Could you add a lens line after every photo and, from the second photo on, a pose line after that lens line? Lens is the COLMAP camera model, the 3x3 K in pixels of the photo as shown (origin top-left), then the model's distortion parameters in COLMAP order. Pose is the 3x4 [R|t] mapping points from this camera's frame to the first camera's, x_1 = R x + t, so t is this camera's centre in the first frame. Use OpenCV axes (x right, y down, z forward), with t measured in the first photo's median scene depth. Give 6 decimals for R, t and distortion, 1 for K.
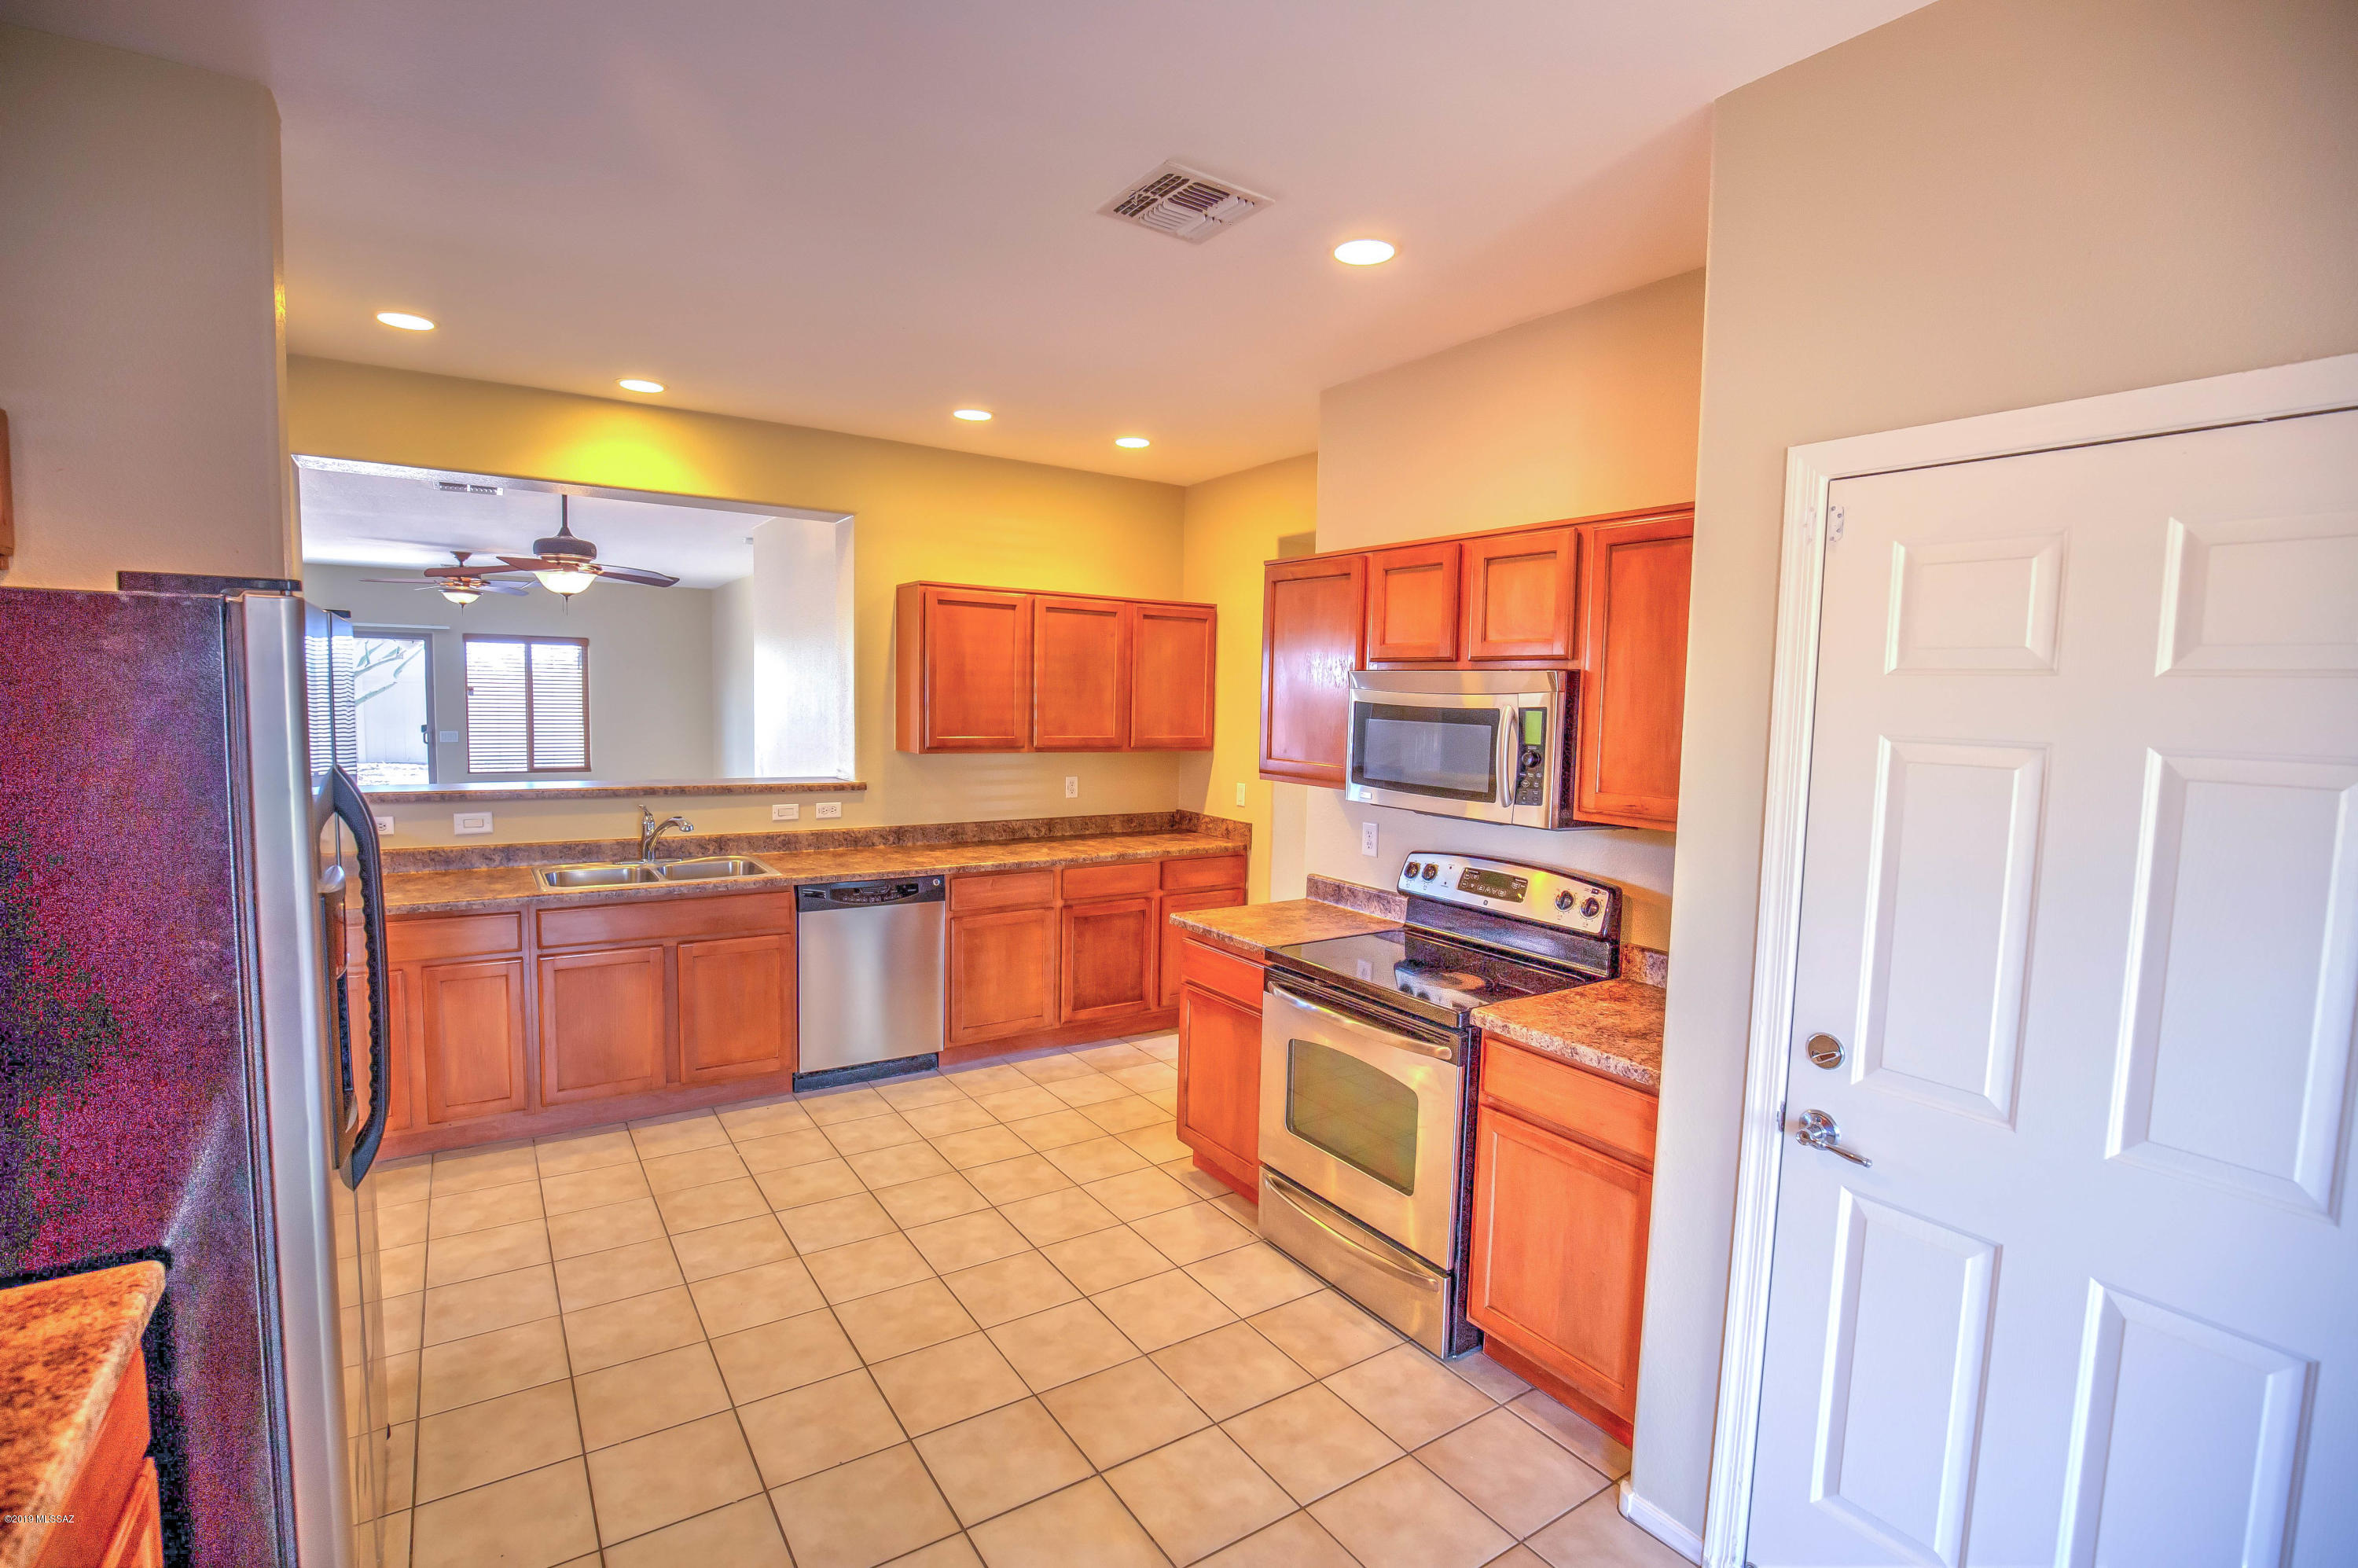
lens RADIAL K [[1084.0, 0, 1183.2], [0, 1084.0, 786.0], [0, 0, 1]] dist [-0.036496, 0.006773]
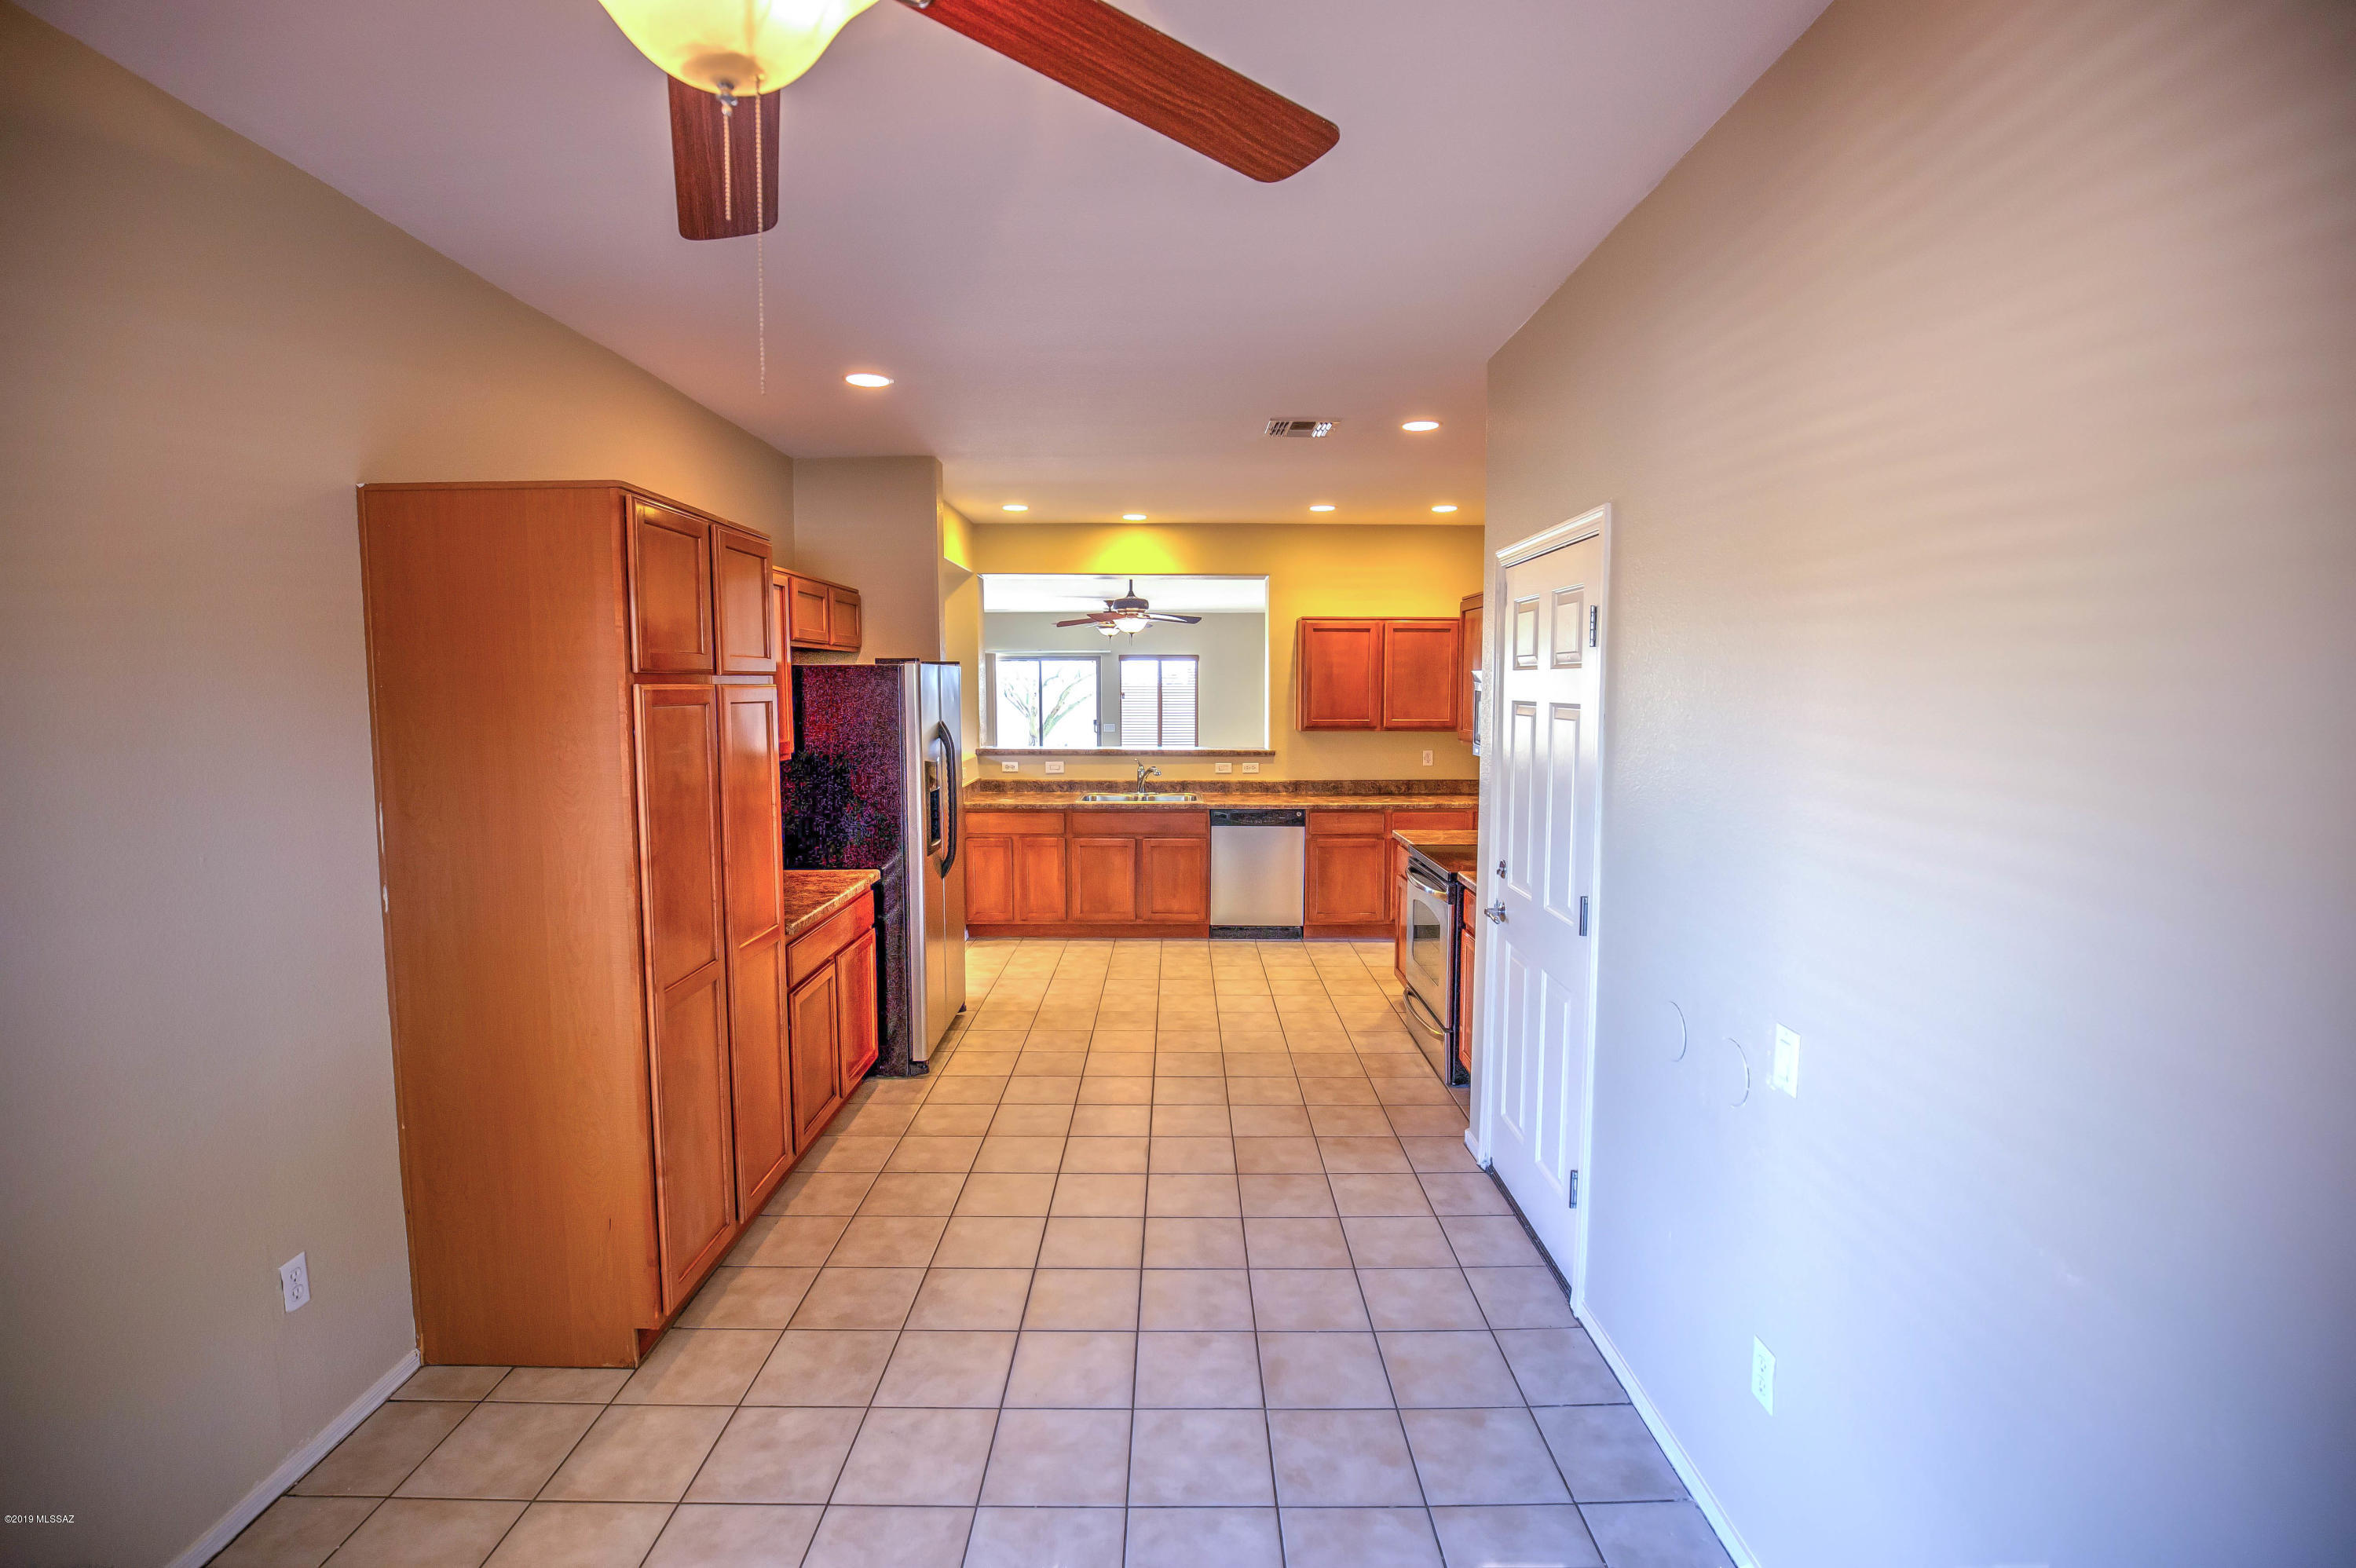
lens RADIAL K [[1085.0, 0, 1176.0], [0, 1085.0, 780.0], [0, 0, 1]] dist [-0.032932, 0.005084]
pose [[0.829850, 0.024193, -0.557461, 0.493014], [-0.027267, 0.999624, 0.002792, 0.042212], [0.557319, 0.012884, 0.830198, -0.381989]]
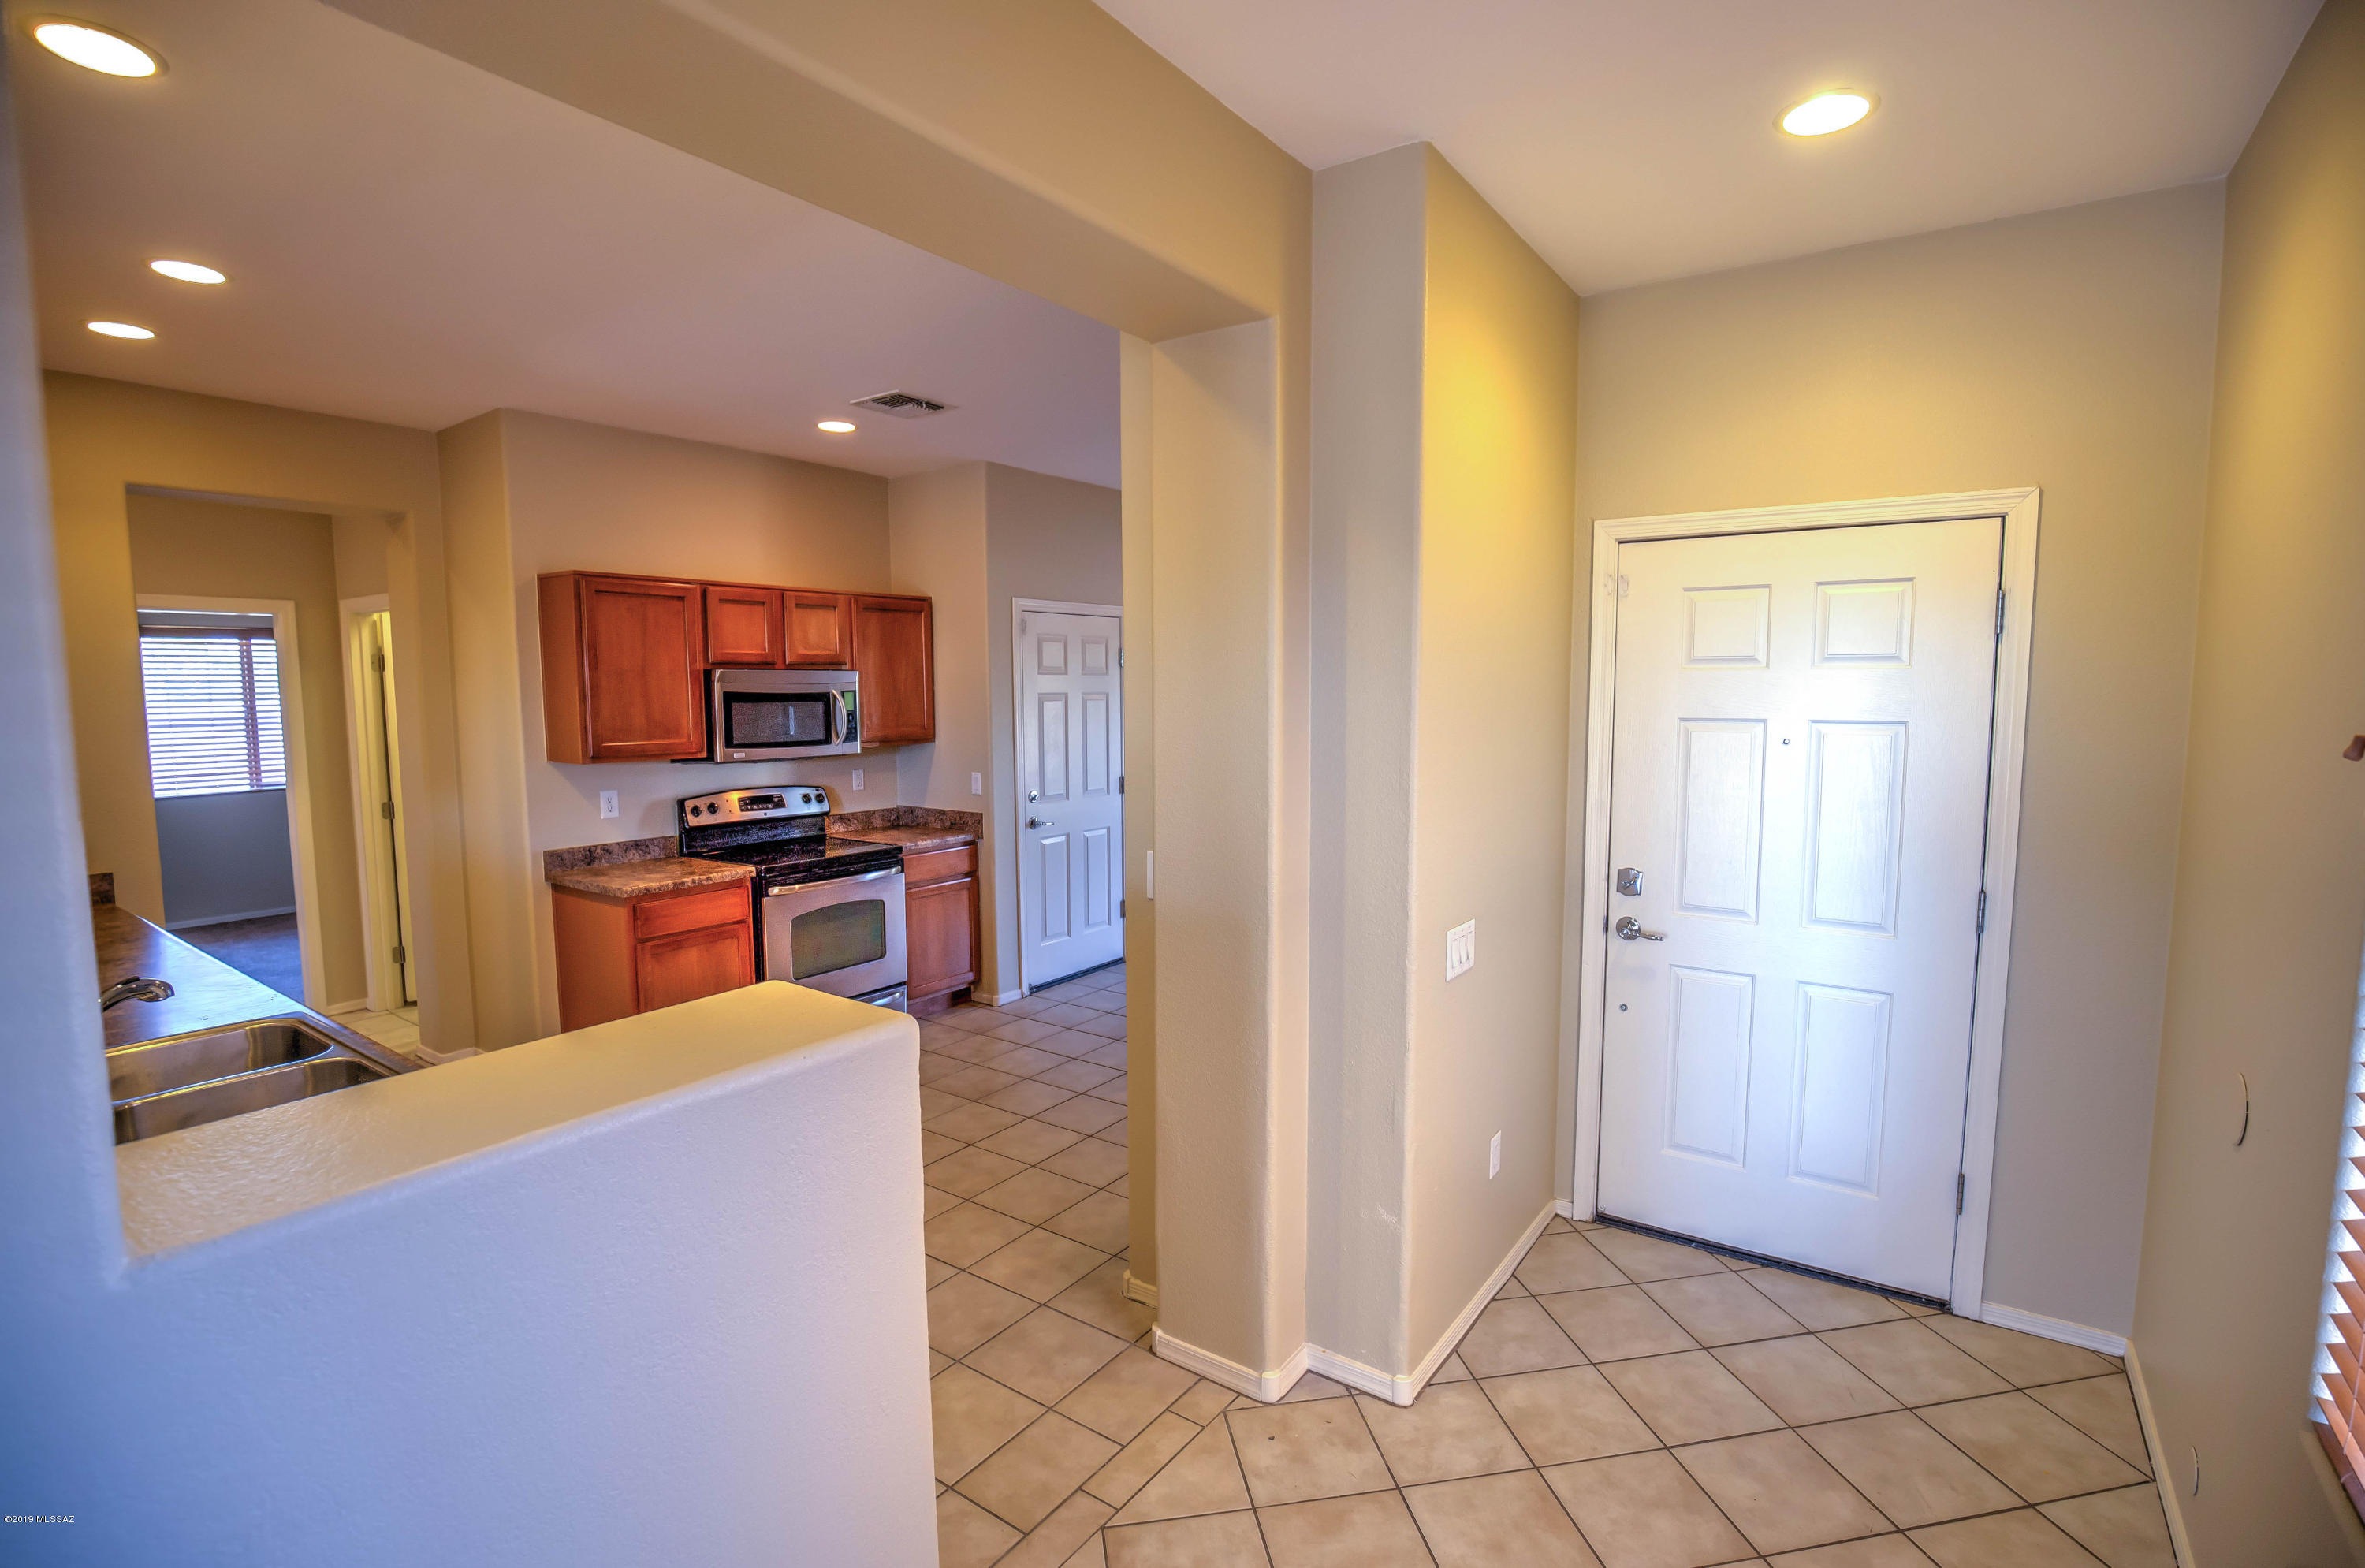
lens RADIAL K [[1087.2, 0, 1186.7], [0, 1087.2, 786.0], [0, 0, 1]] dist [-0.036496, 0.006773]
pose [[-0.355821, -0.108823, 0.928197, -1.023486], [0.077348, 0.986361, 0.145293, -0.084429], [-0.931348, 0.123493, -0.342551, 0.689253]]
